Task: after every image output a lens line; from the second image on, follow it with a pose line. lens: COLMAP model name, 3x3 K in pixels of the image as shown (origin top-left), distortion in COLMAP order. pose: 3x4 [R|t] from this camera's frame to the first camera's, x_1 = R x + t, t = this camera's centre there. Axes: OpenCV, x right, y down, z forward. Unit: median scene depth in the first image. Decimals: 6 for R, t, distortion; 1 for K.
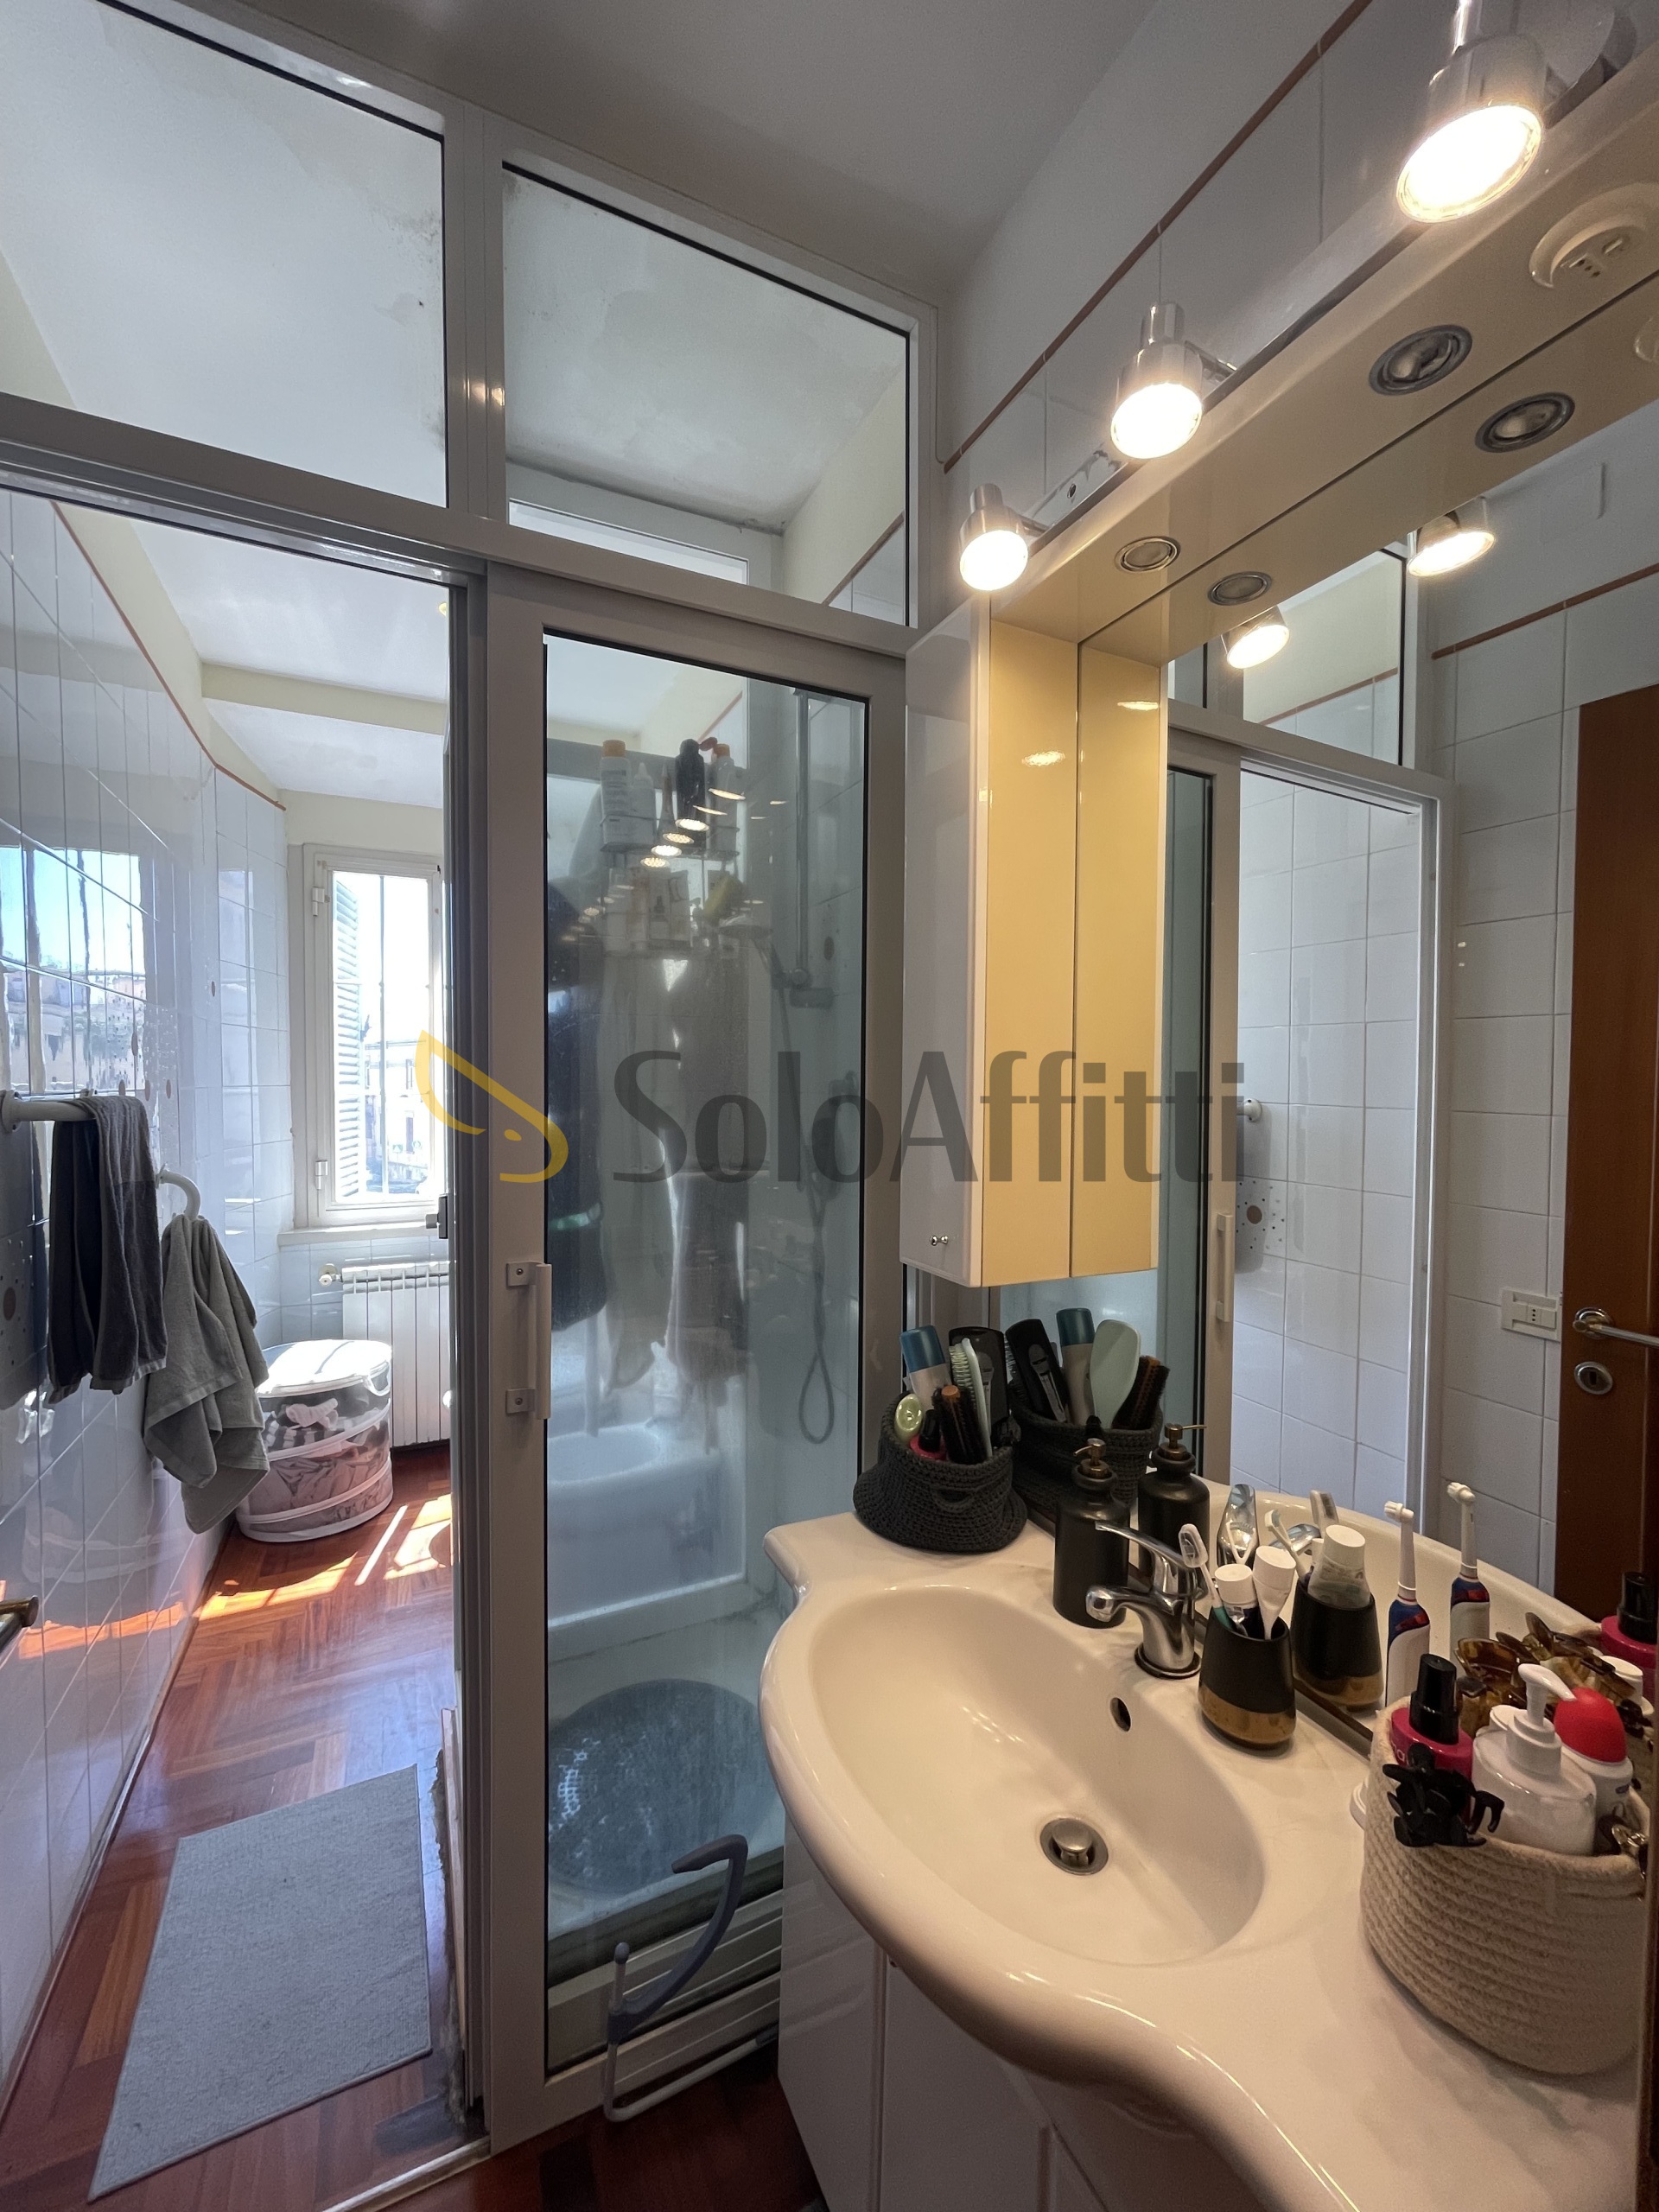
lens RADIAL K [[882.2, 0, 829.5], [0, 882.2, 1106.0], [0, 0, 1]] dist [-0.006496, -0.000255]
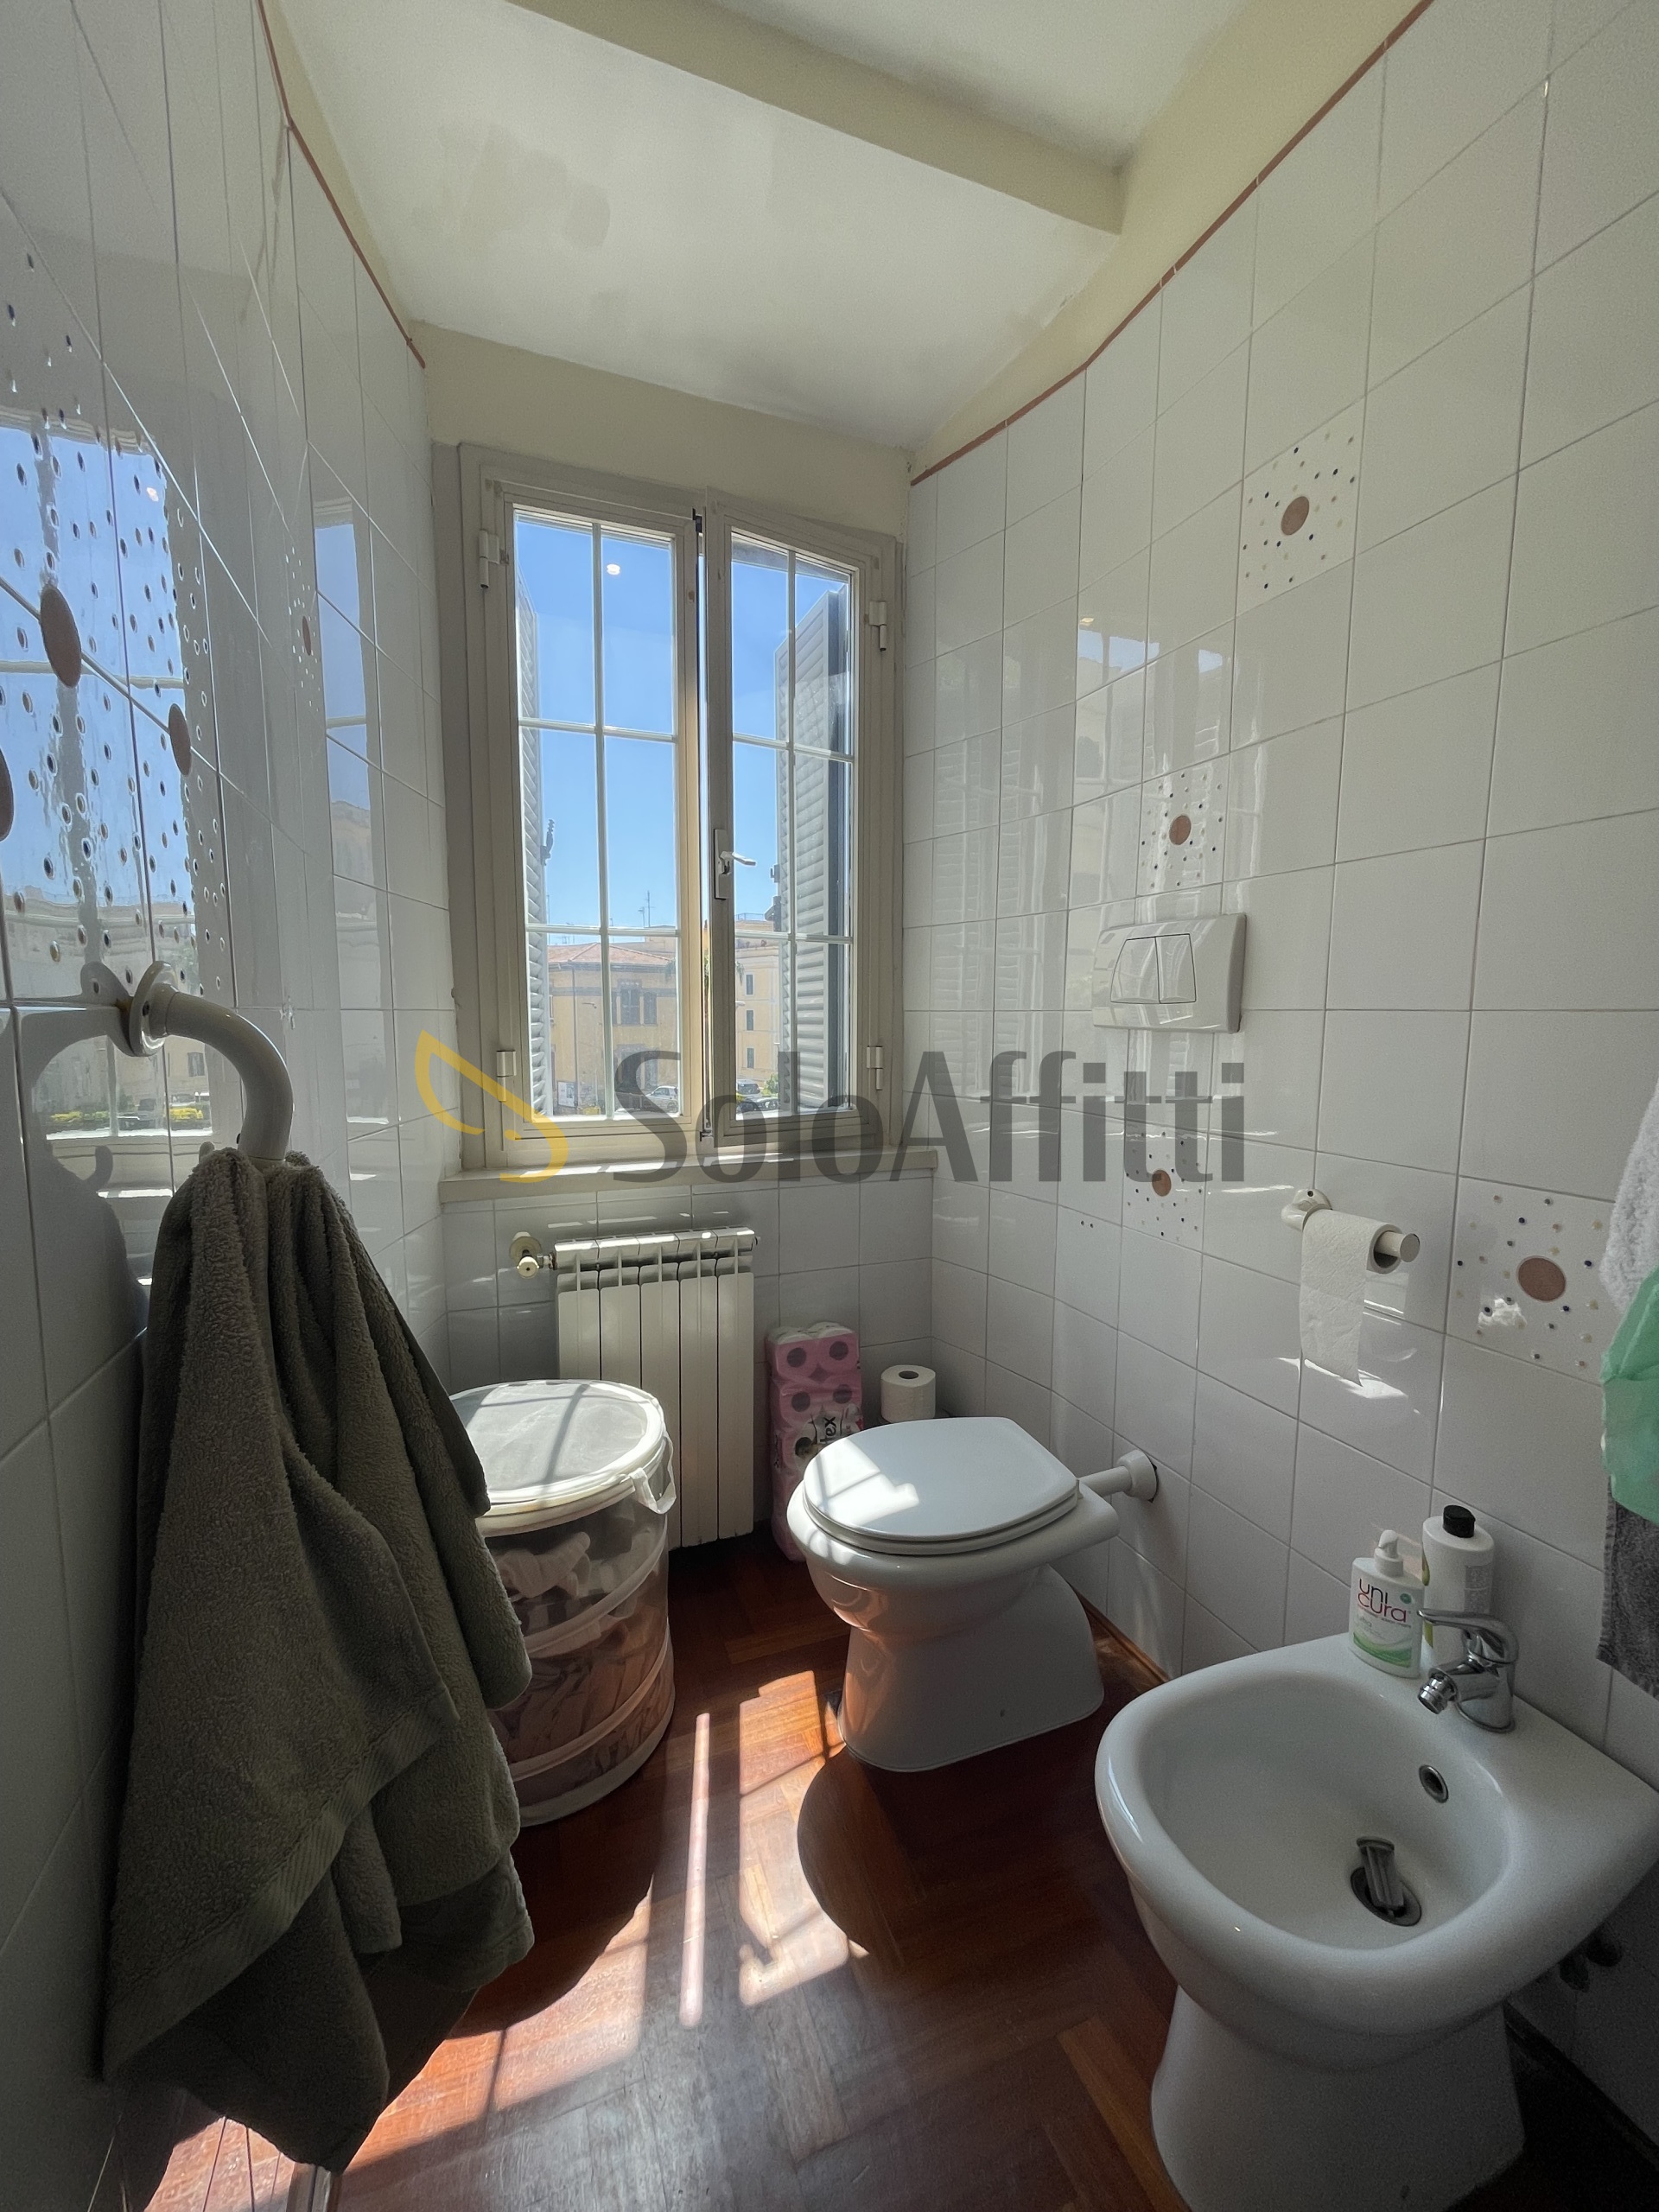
lens RADIAL K [[869.8, 0, 819.1], [0, 869.8, 1096.0], [0, 0, 1]] dist [0.000293, 0.000047]
pose [[0.996237, 0.001054, -0.086664, -0.406093], [0.004463, 0.997976, 0.063435, 0.069946], [0.086556, -0.063583, 0.994216, 0.572058]]
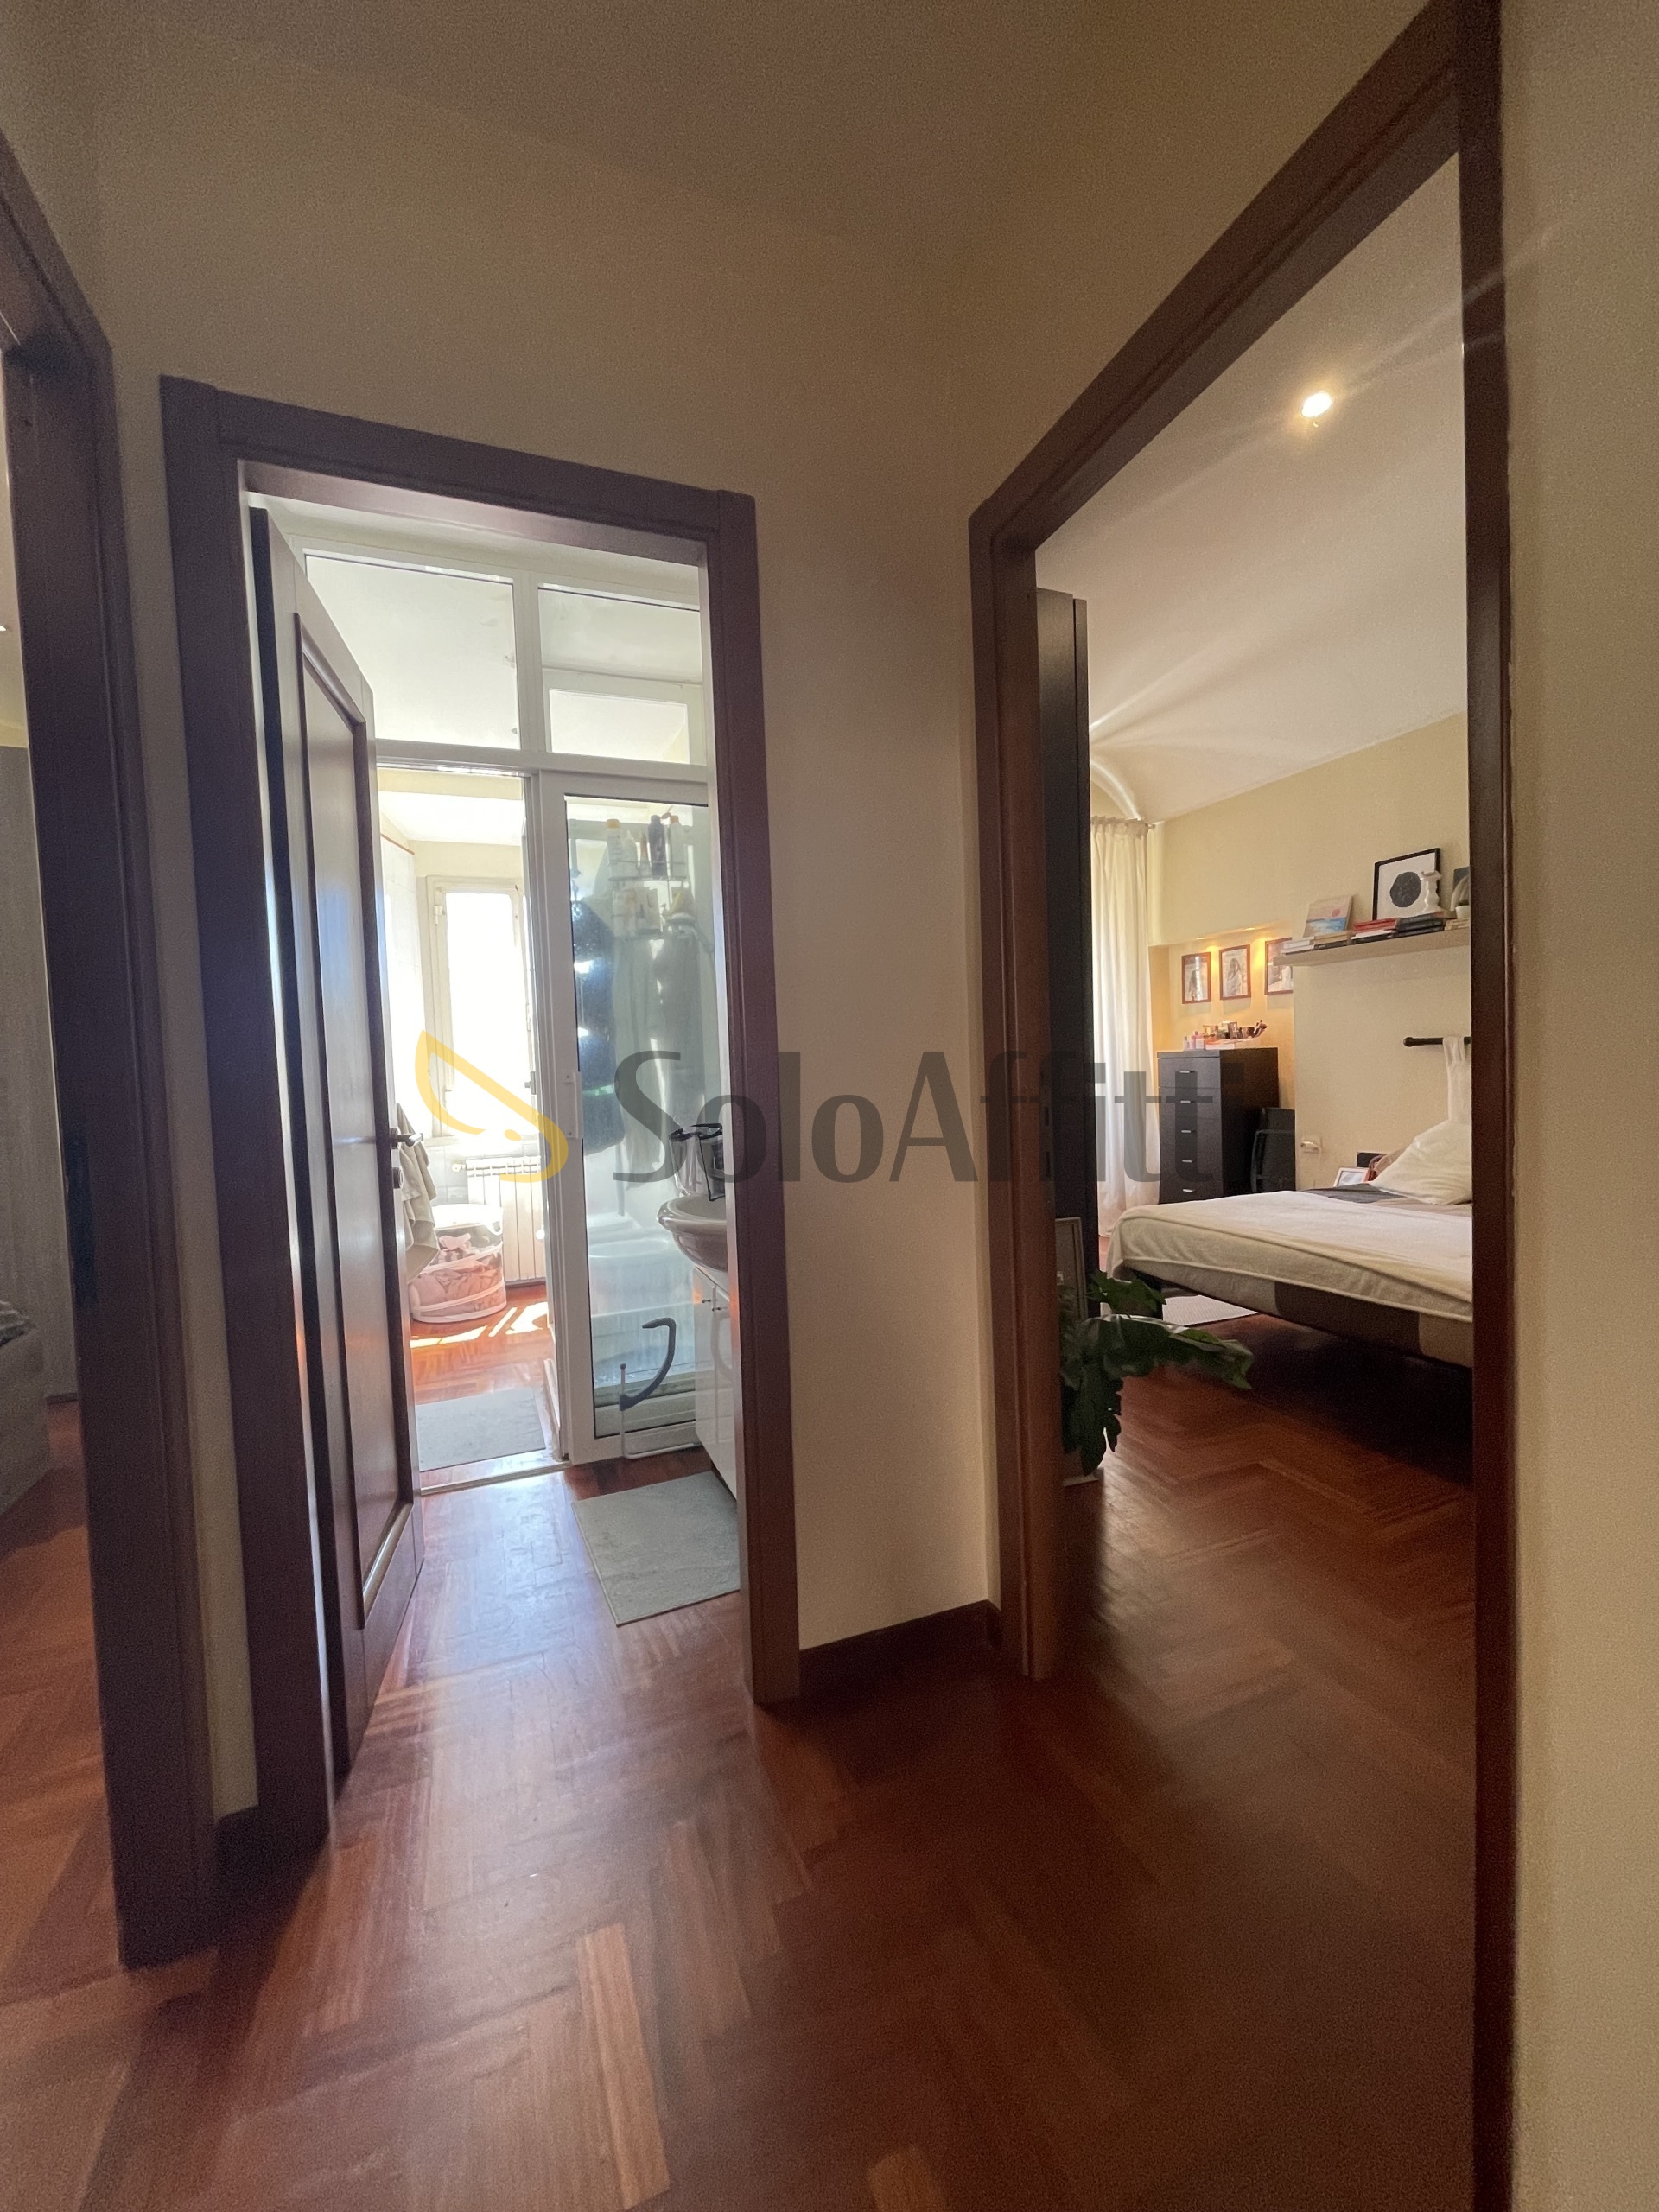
lens RADIAL K [[900.7, 0, 840.1], [0, 900.7, 1103.9], [0, 0, 1]] dist [0.018634, -0.000058]
pose [[0.996414, -0.041178, -0.073916, 0.229422], [0.042179, 0.999038, 0.012037, 0.113684], [0.073350, -0.015111, 0.997192, -0.564731]]
